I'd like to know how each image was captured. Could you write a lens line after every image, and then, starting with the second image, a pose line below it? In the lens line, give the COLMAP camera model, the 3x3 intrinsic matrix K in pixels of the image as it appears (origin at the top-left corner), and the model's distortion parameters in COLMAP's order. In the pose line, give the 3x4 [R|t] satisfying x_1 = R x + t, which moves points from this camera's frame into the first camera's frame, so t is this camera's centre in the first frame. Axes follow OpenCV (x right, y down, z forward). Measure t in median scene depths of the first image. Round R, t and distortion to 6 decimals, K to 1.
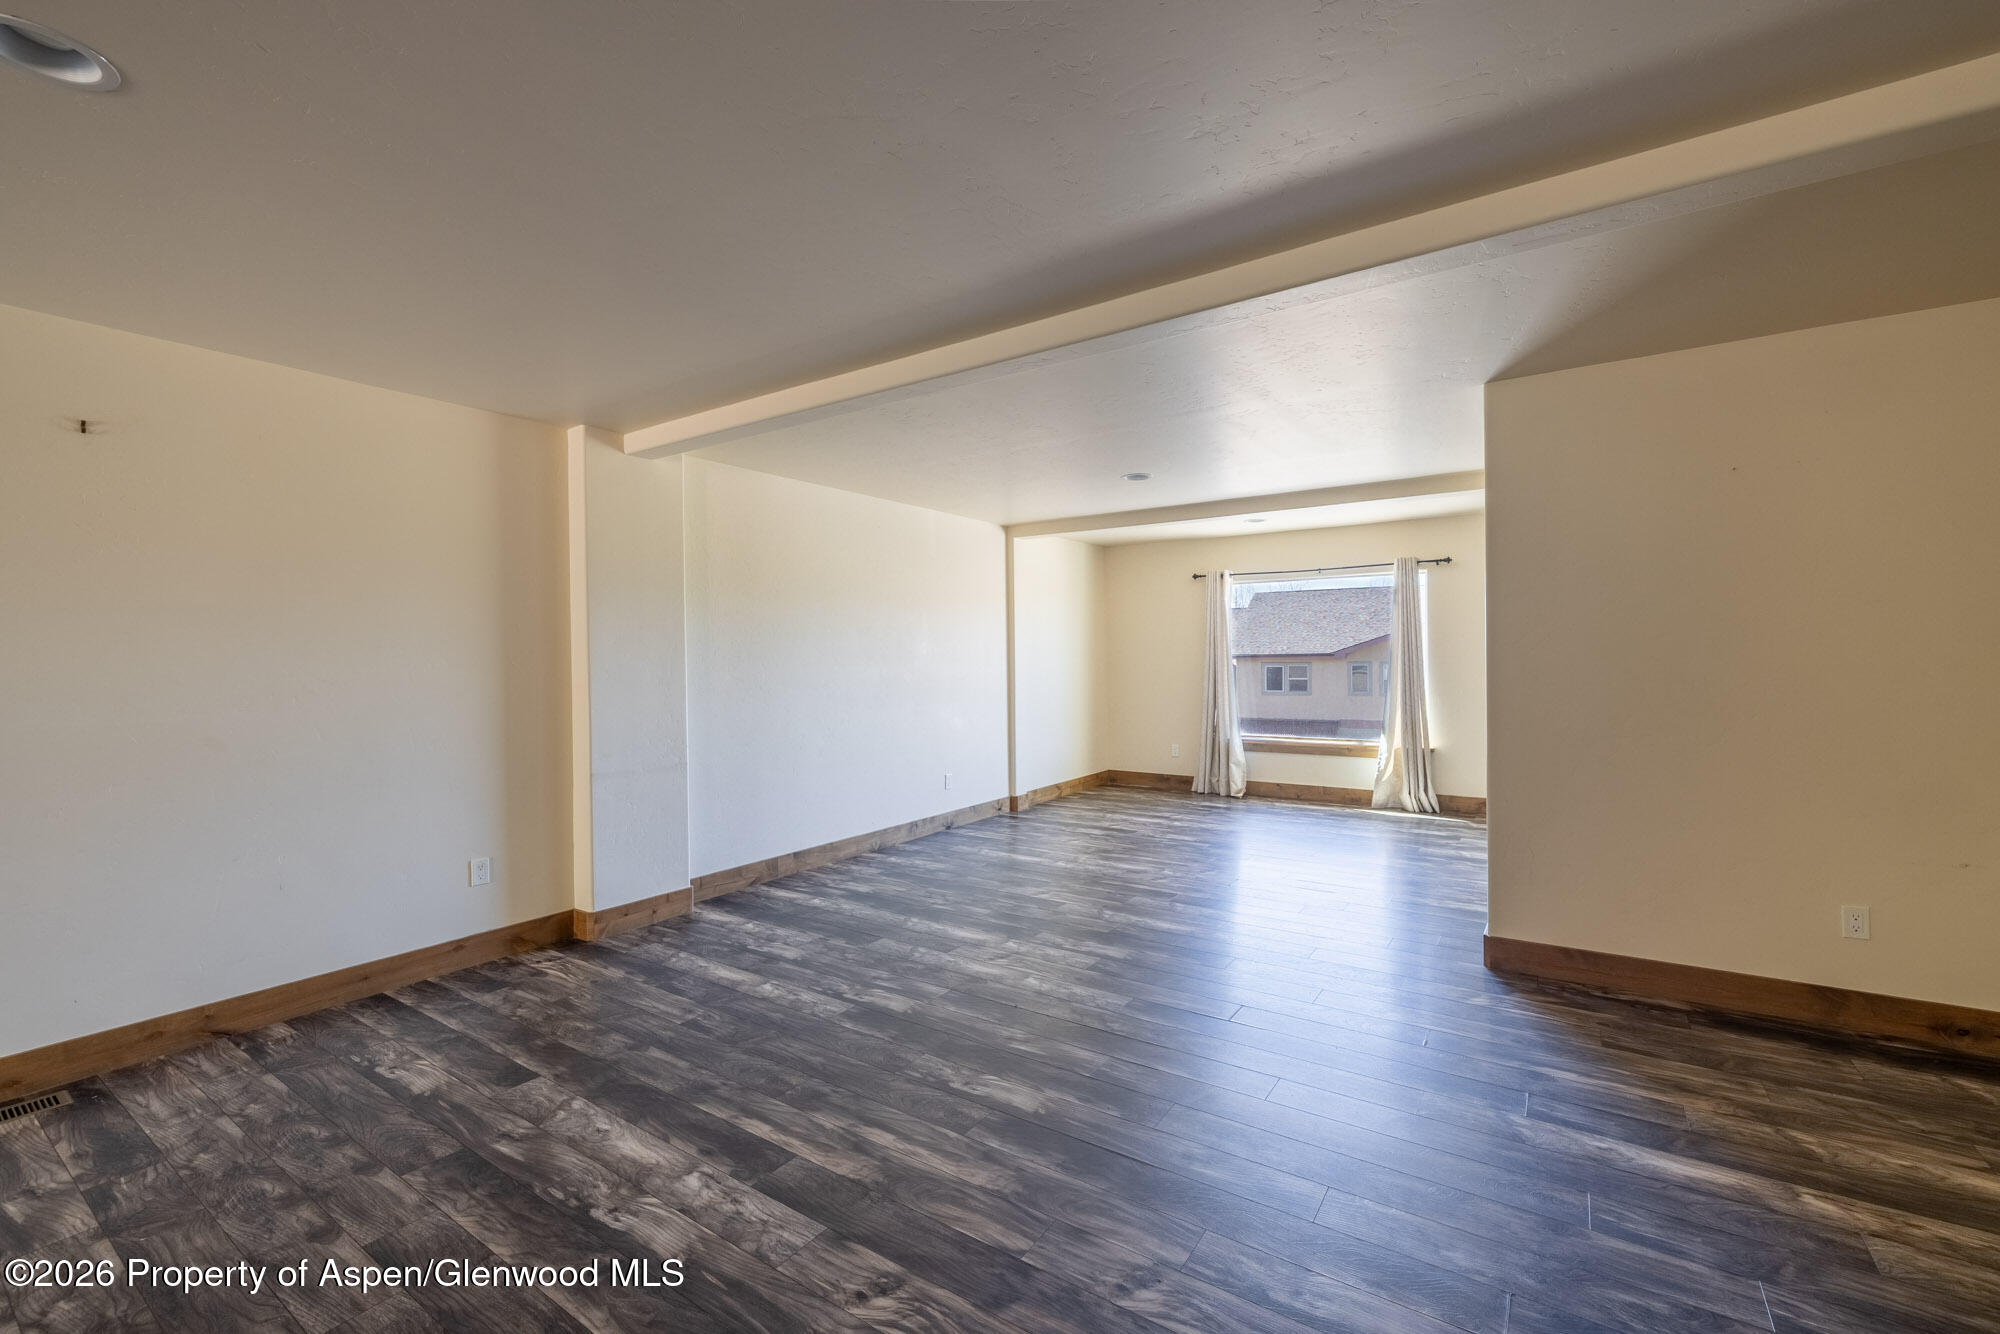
lens RADIAL K [[833.6, 0, 1006.7], [0, 833.6, 671.1], [0, 0, 1]] dist [-0.000744, -0.000039]
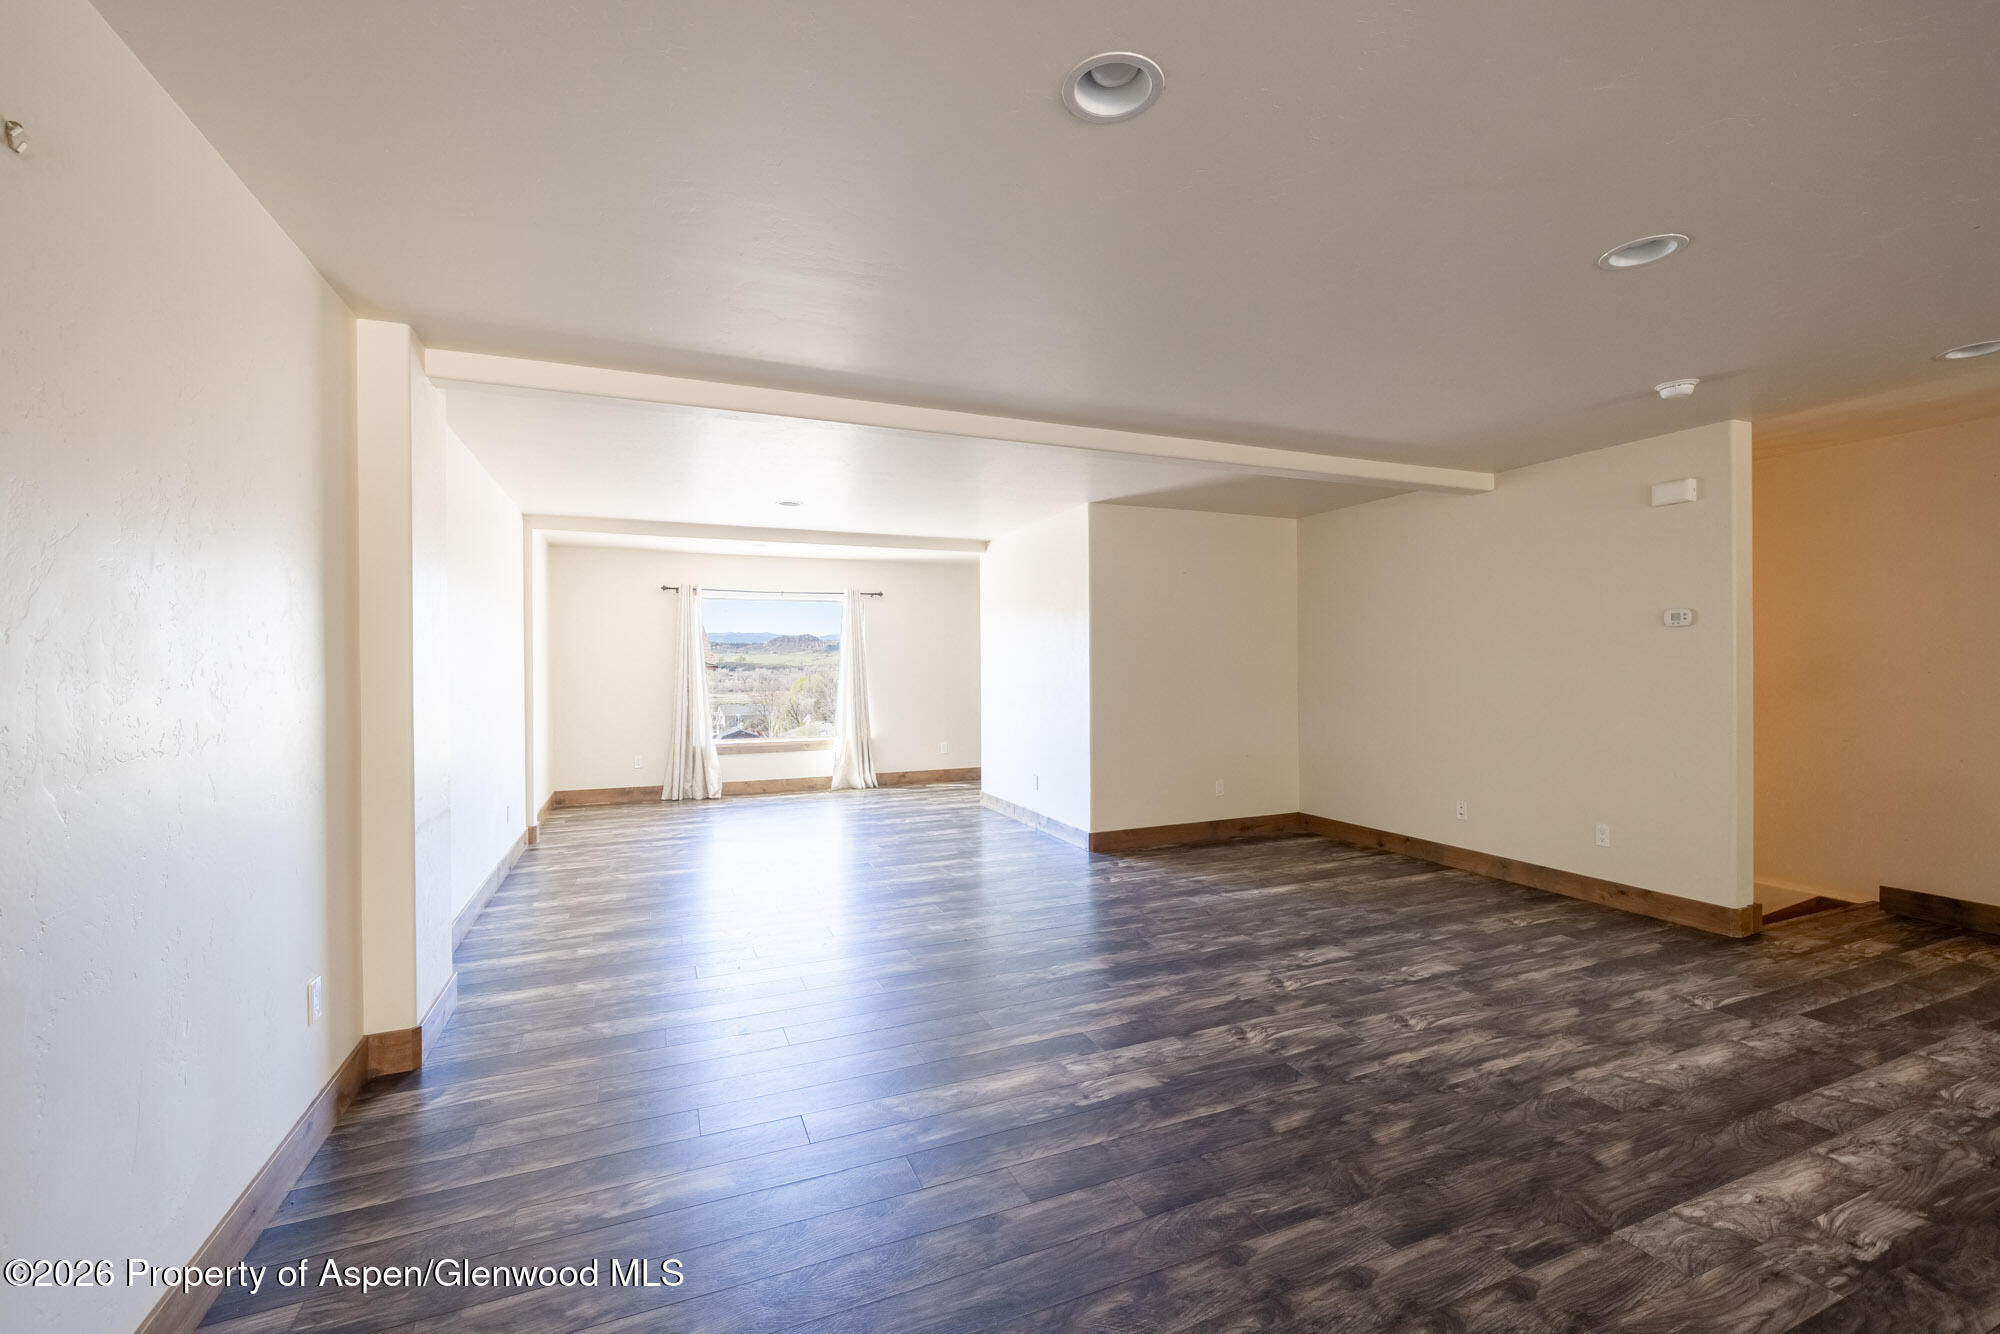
lens RADIAL K [[833.6, 0, 1006.3], [0, 833.6, 664.2], [0, 0, 1]] dist [-0.000744, -0.000039]
pose [[0.544491, 0.007564, 0.838732, -0.831756], [0.013775, 0.999744, -0.017959, 0.007647], [-0.838653, 0.021332, 0.544248, 0.209255]]
